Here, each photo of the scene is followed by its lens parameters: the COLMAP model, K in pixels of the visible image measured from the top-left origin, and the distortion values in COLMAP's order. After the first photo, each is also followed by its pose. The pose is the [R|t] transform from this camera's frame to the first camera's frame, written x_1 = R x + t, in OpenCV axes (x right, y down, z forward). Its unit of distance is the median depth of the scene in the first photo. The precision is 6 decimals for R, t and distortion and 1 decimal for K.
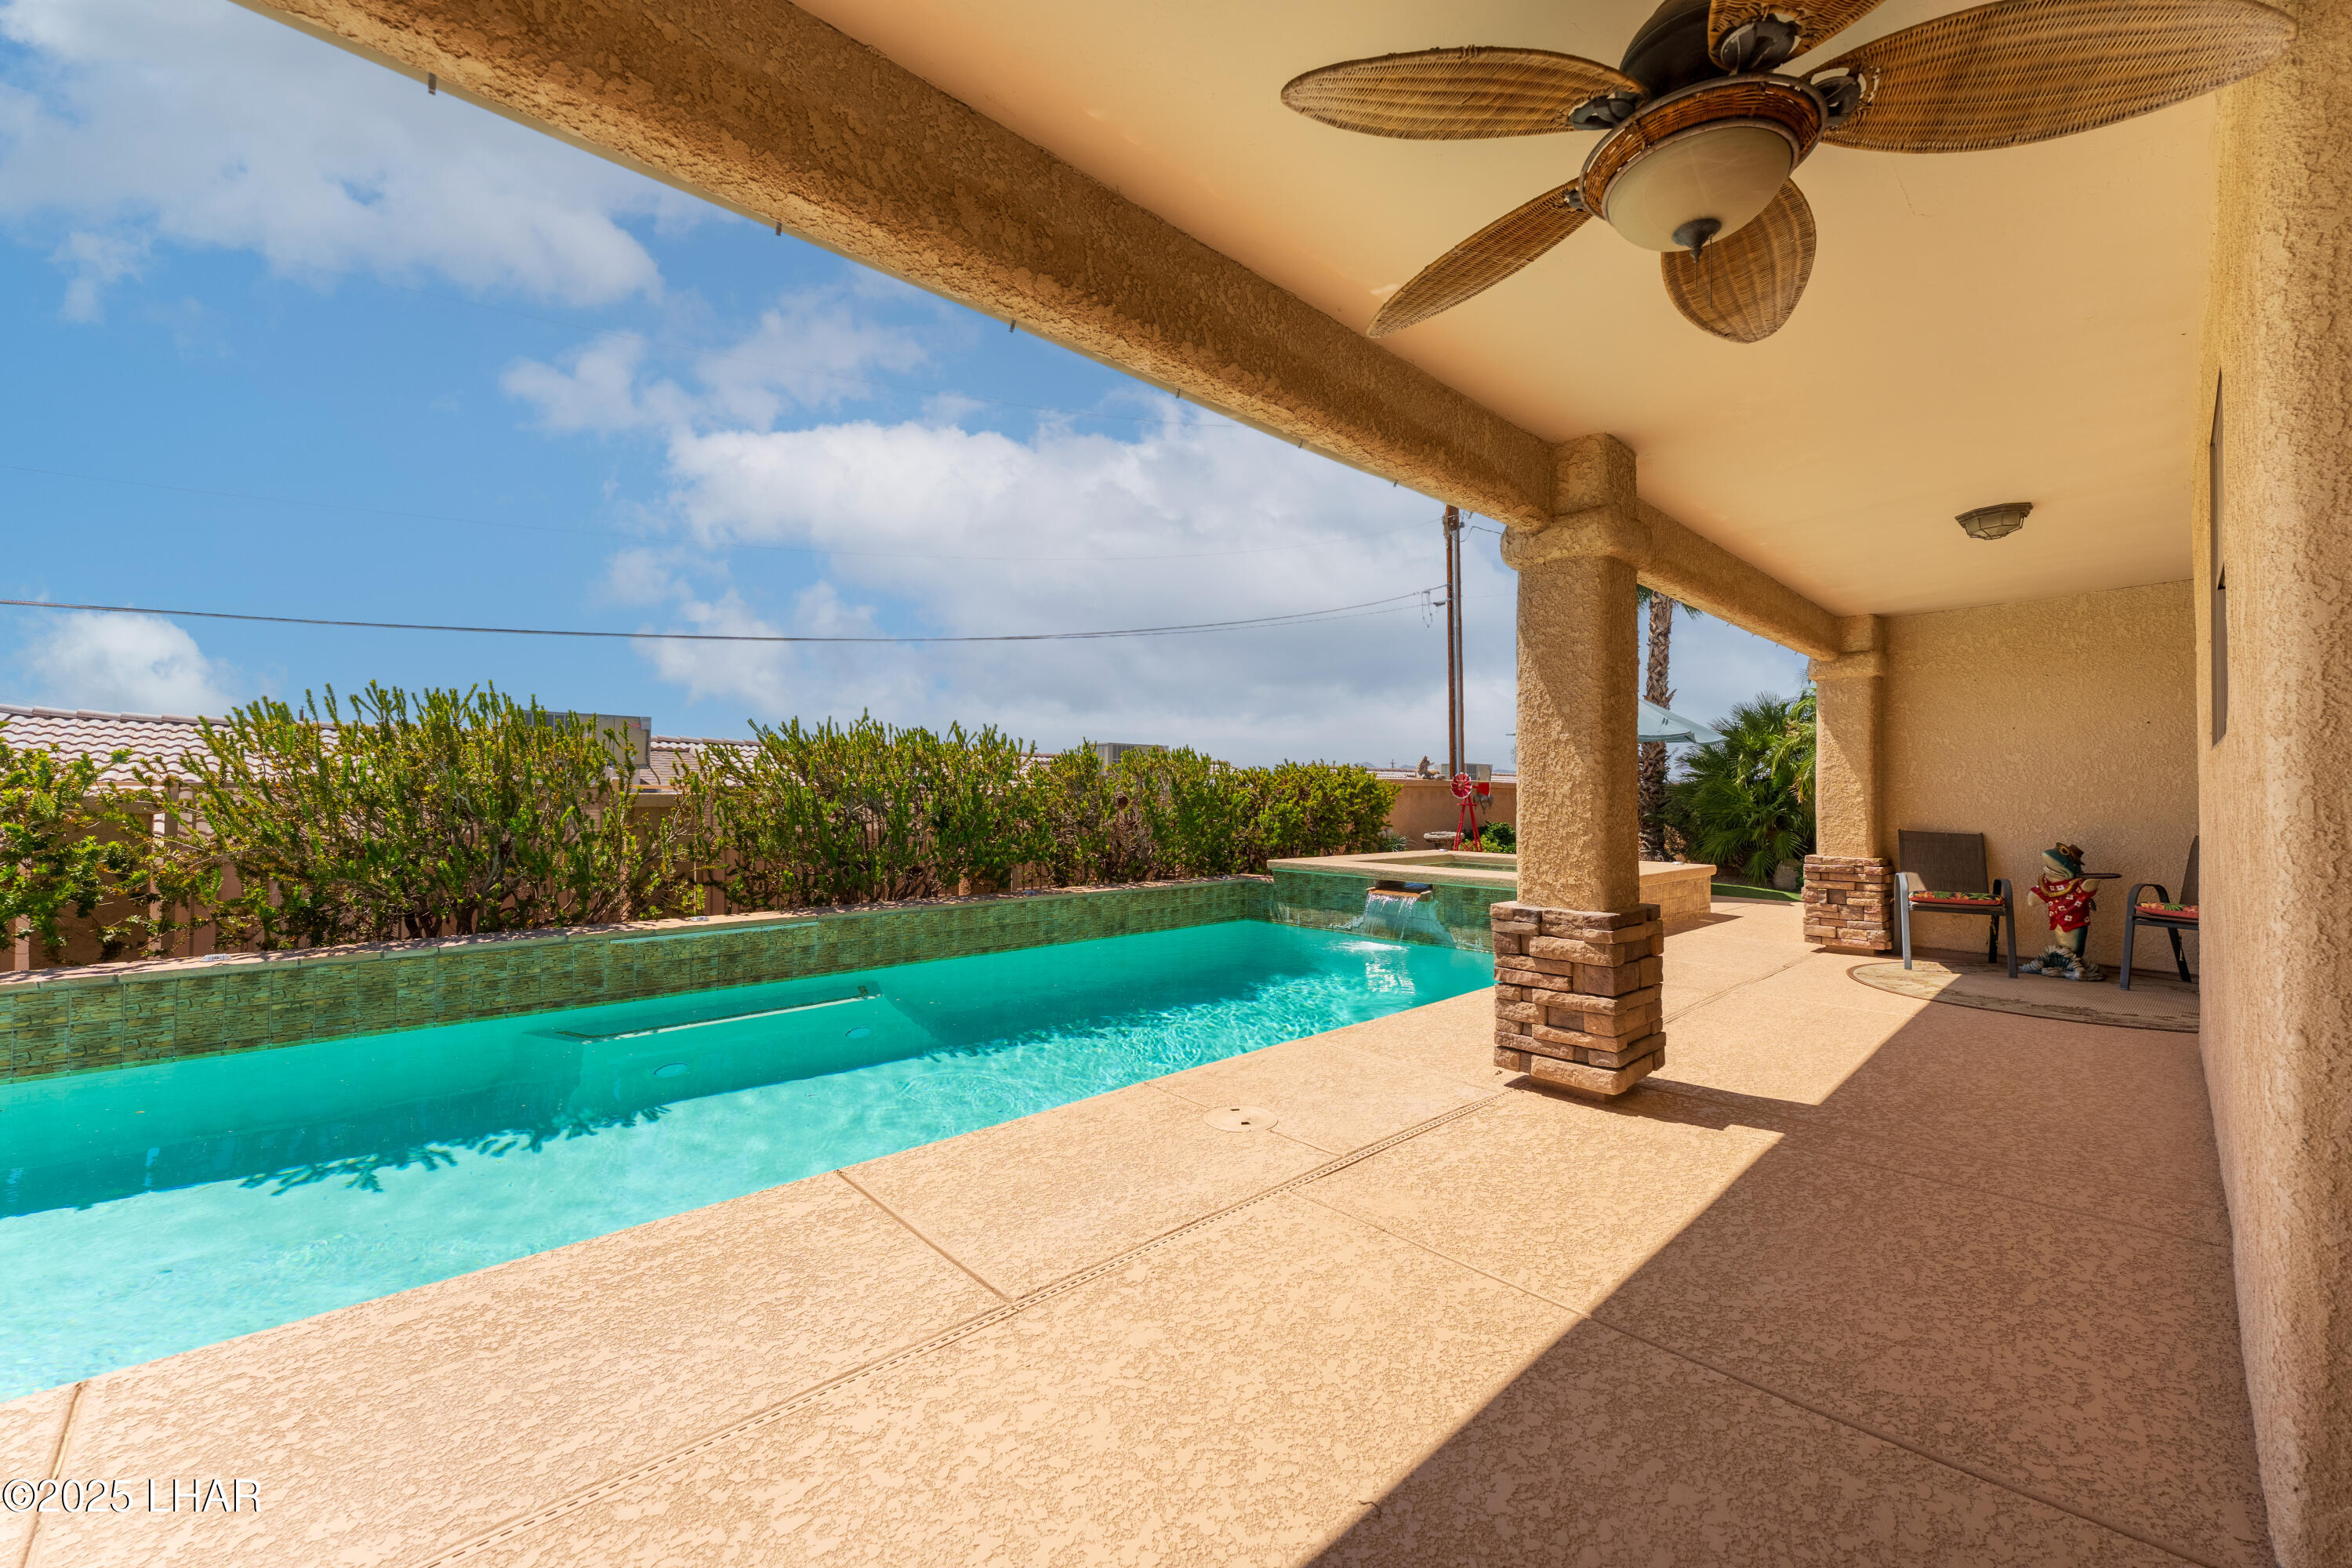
lens RADIAL K [[946.3, 0, 1175.4], [0, 946.3, 798.3], [0, 0, 1]] dist [0.000535, 0.000192]
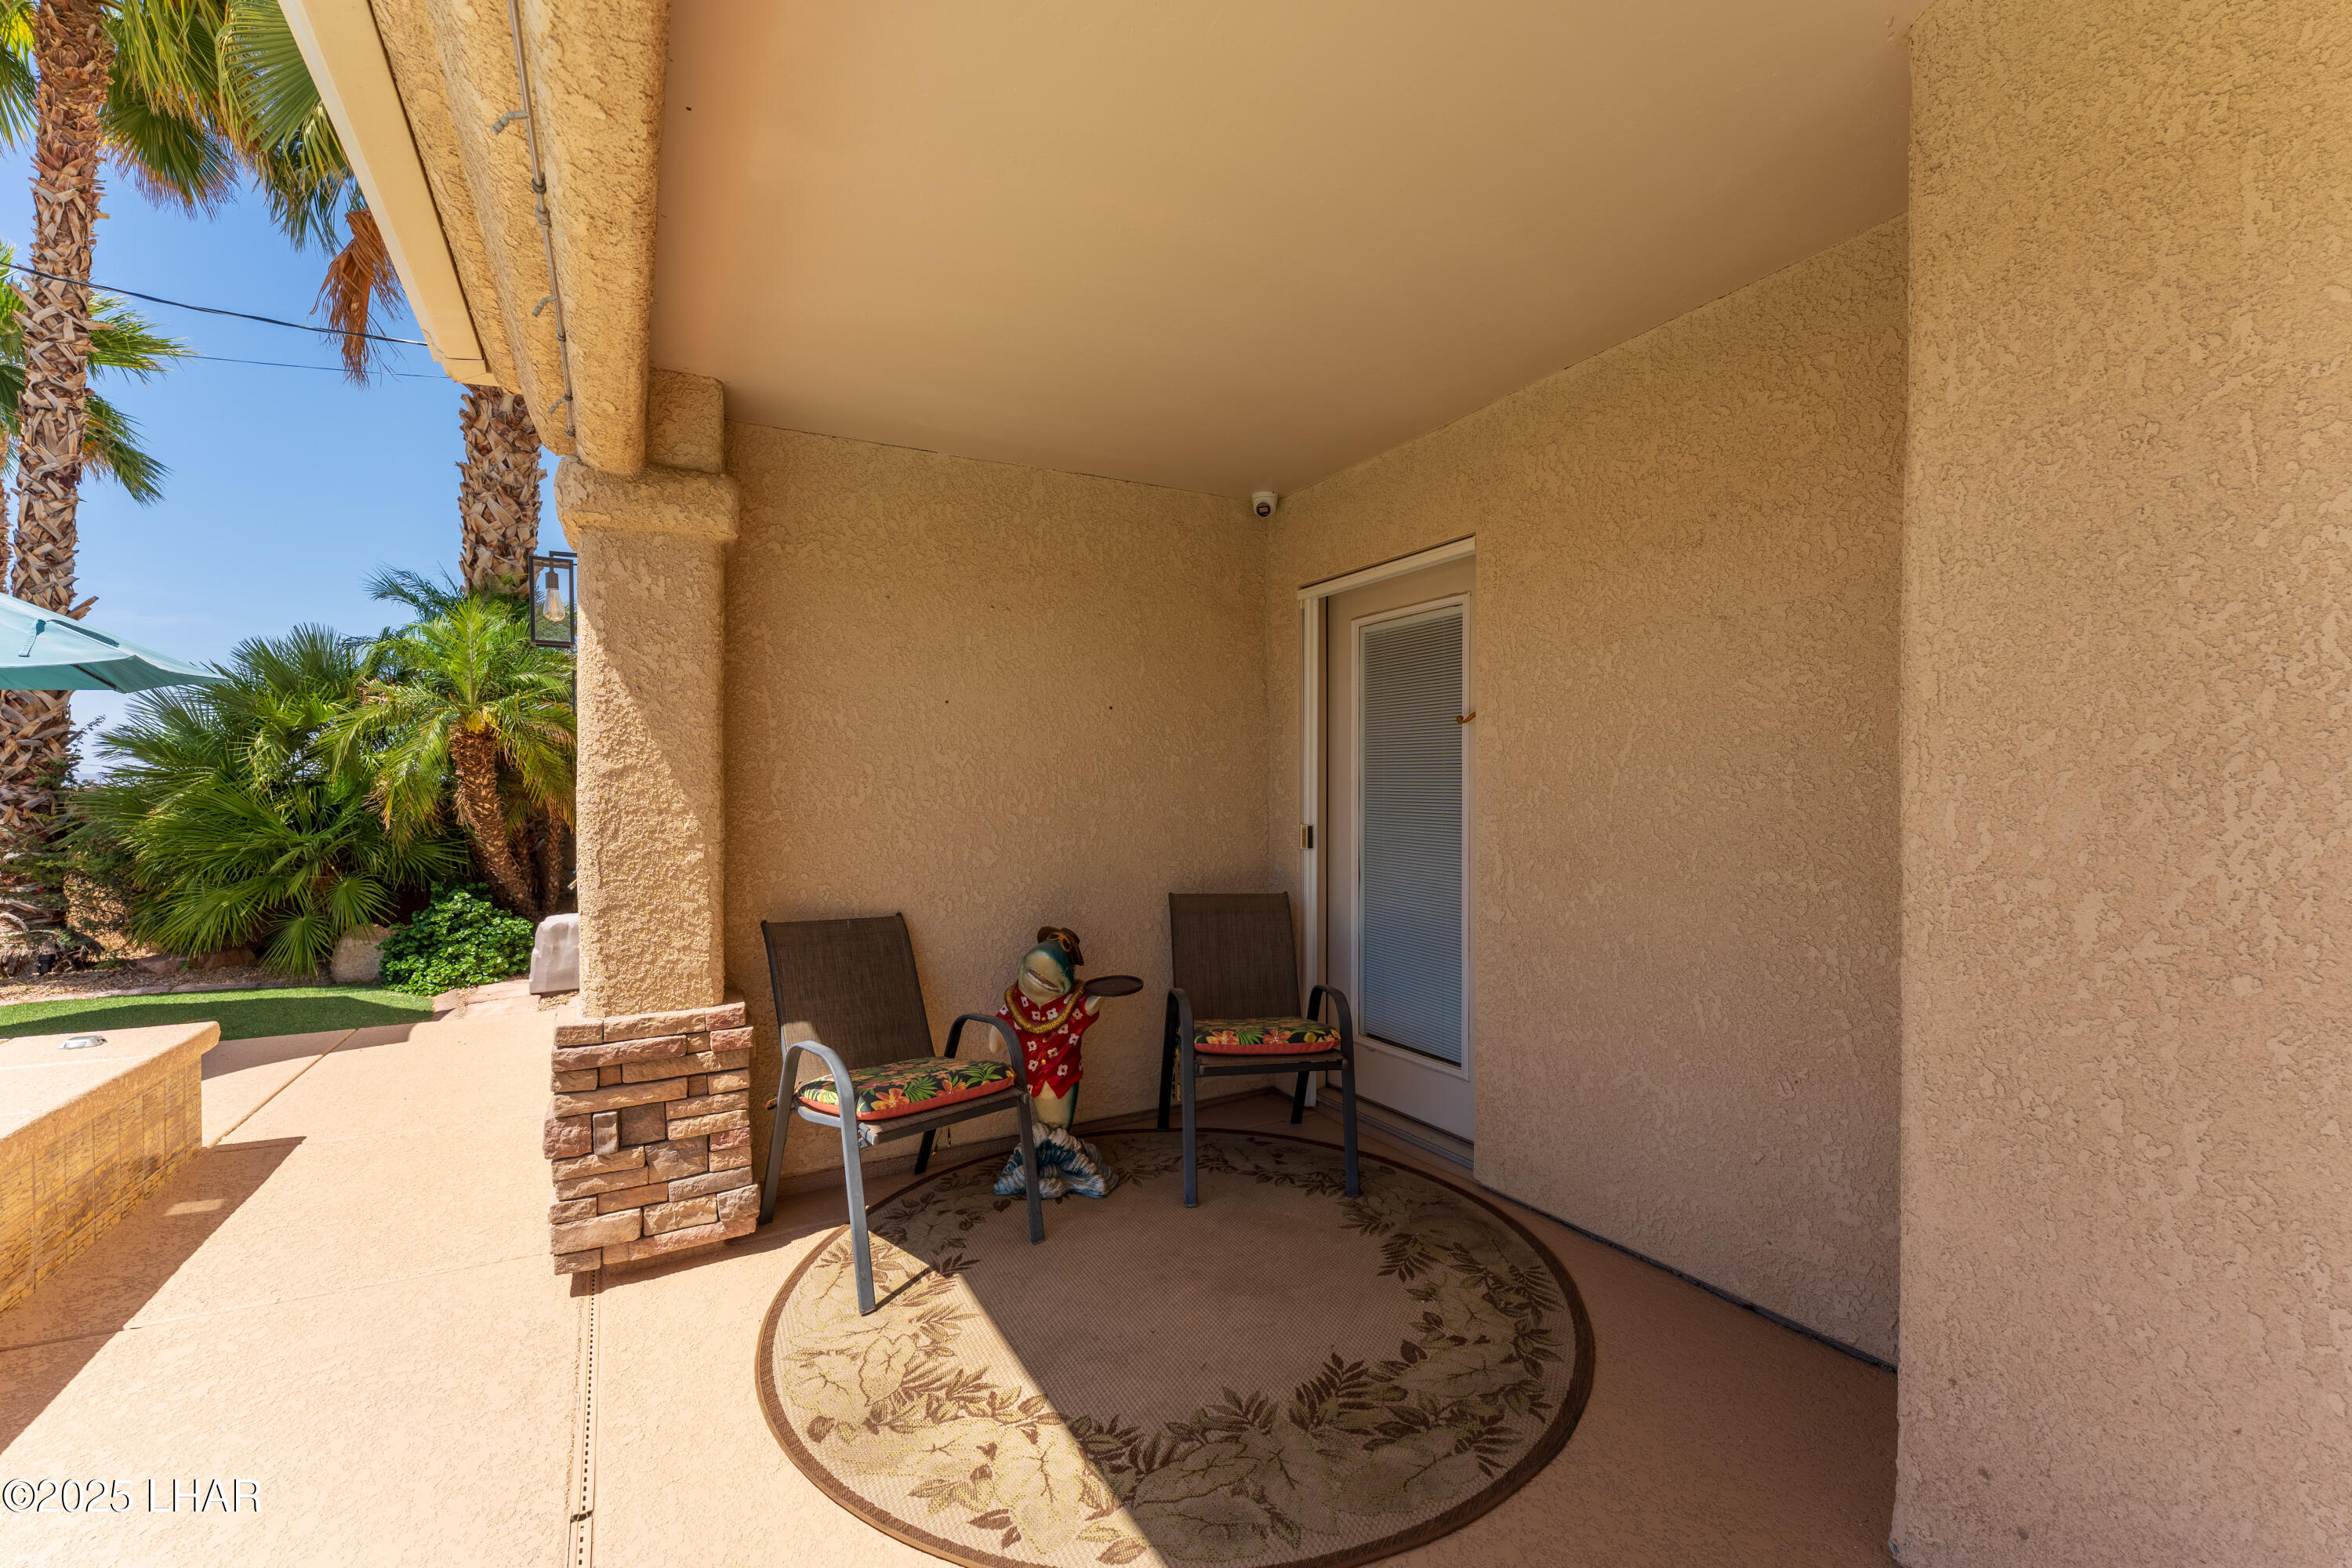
lens RADIAL K [[964.1, 0, 1176.0], [0, 964.1, 784.0], [0, 0, 1]] dist [-0.000944, 0.000147]
pose [[0.248874, 0.002171, 0.968533, 0.392525], [0.007286, 0.999965, -0.004114, -0.025403], [-0.968508, 0.008081, 0.248850, 0.713241]]
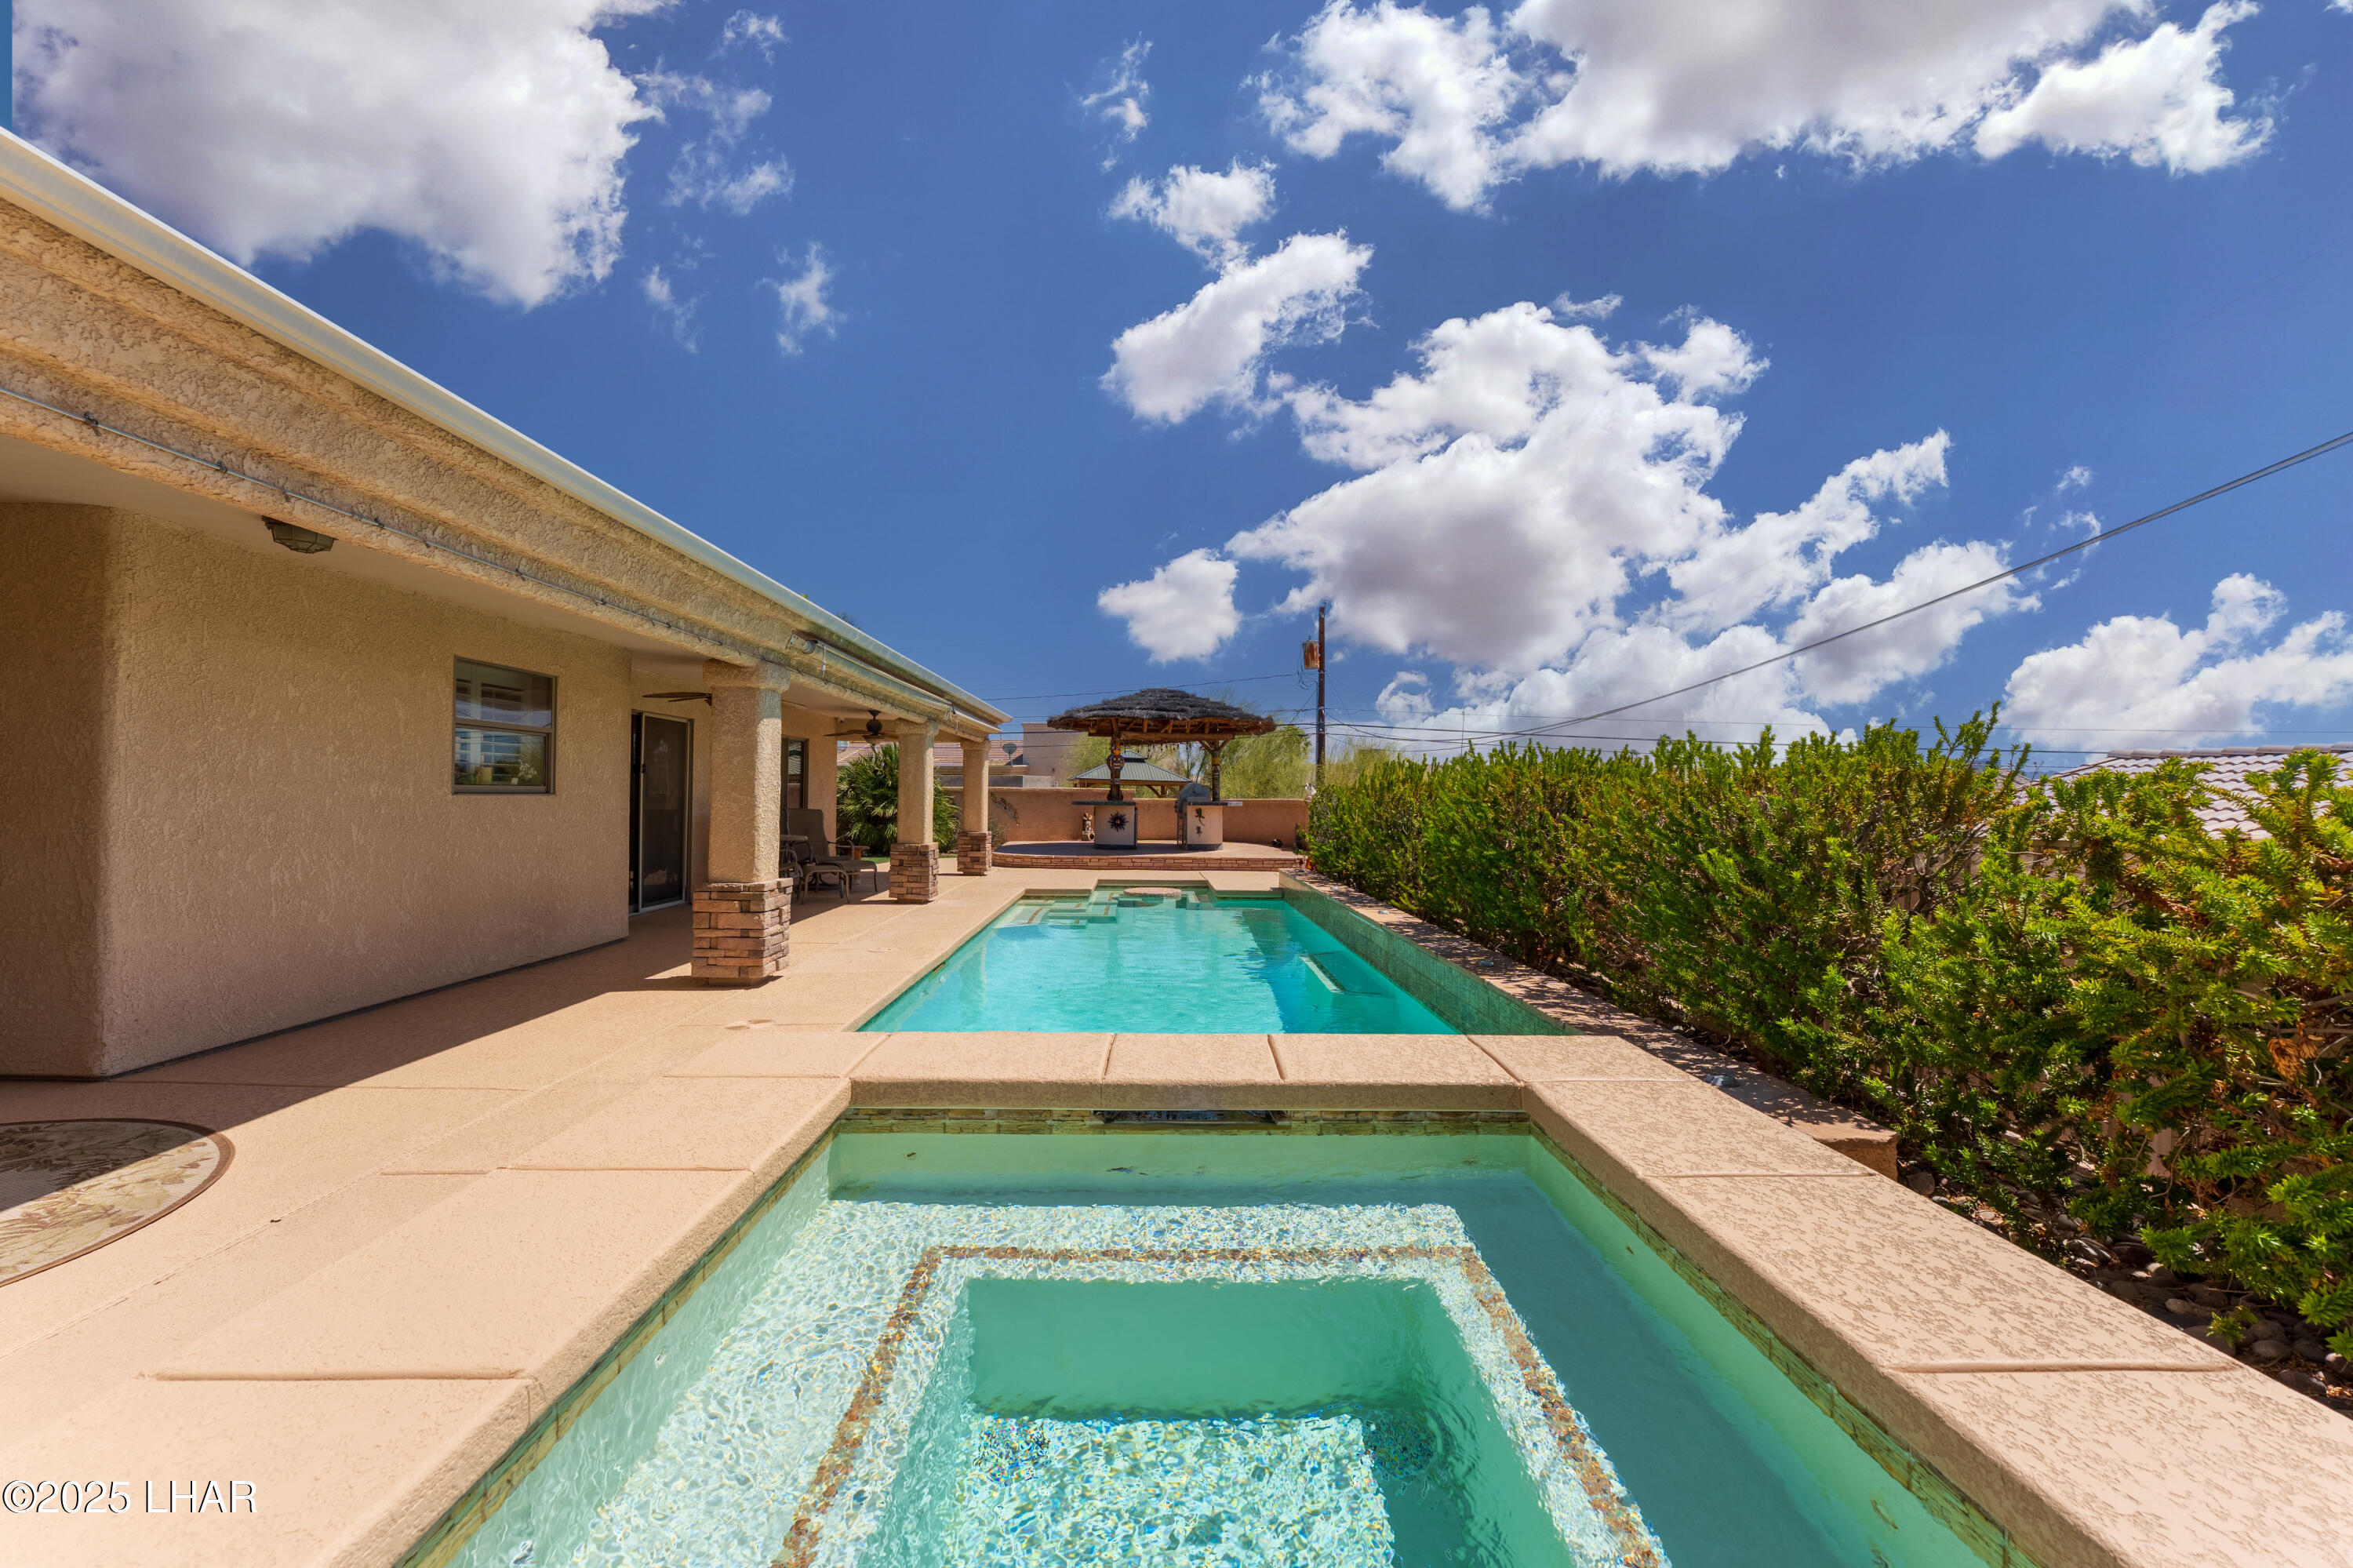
lens RADIAL K [[932.3, 0, 1176.5], [0, 932.3, 784.0], [0, 0, 1]] dist [0.000381, 0.000061]
pose [[-0.673110, -0.024281, -0.739143, 0.638079], [-0.017836, 0.999703, -0.016598, -0.028336], [0.739327, 0.002012, -0.673344, 1.493683]]
